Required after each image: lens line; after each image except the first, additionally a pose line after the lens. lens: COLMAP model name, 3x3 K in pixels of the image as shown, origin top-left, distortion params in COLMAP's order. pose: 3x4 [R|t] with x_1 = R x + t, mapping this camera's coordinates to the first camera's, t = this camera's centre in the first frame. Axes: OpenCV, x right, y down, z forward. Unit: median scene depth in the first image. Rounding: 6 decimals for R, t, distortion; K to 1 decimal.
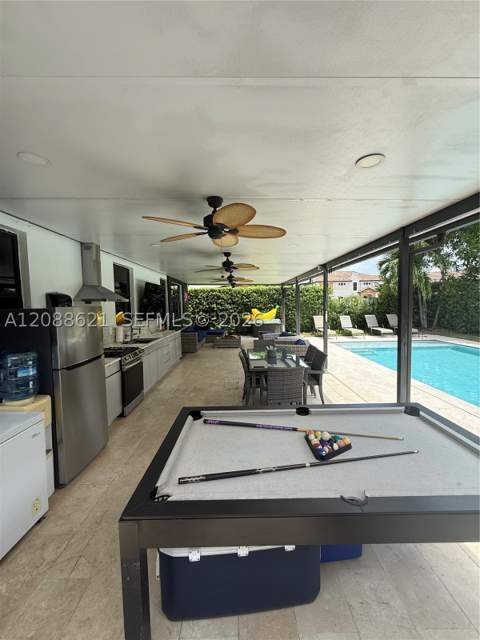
lens RADIAL K [[255.2, 0, 241.5], [0, 255.2, 317.9], [0, 0, 1]] dist [-0.000732, 0.000122]
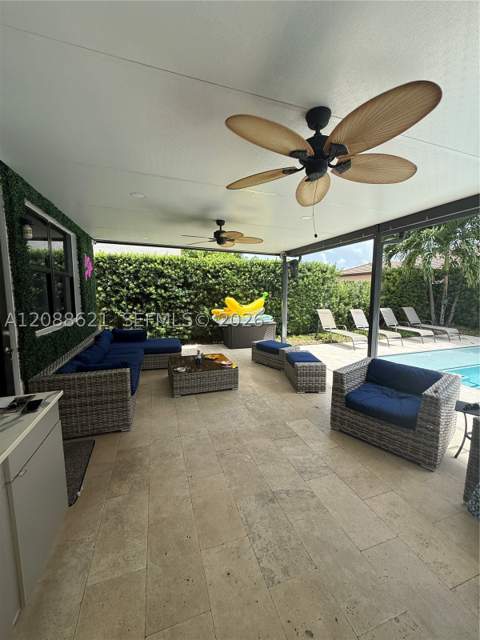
lens RADIAL K [[255.2, 0, 240.9], [0, 255.2, 318.6], [0, 0, 1]] dist [-0.000732, 0.000122]
pose [[0.949124, -0.012362, 0.314660, -0.099252], [-0.006052, 0.998329, 0.057476, -0.020884], [-0.314844, -0.056456, 0.947463, 0.453358]]
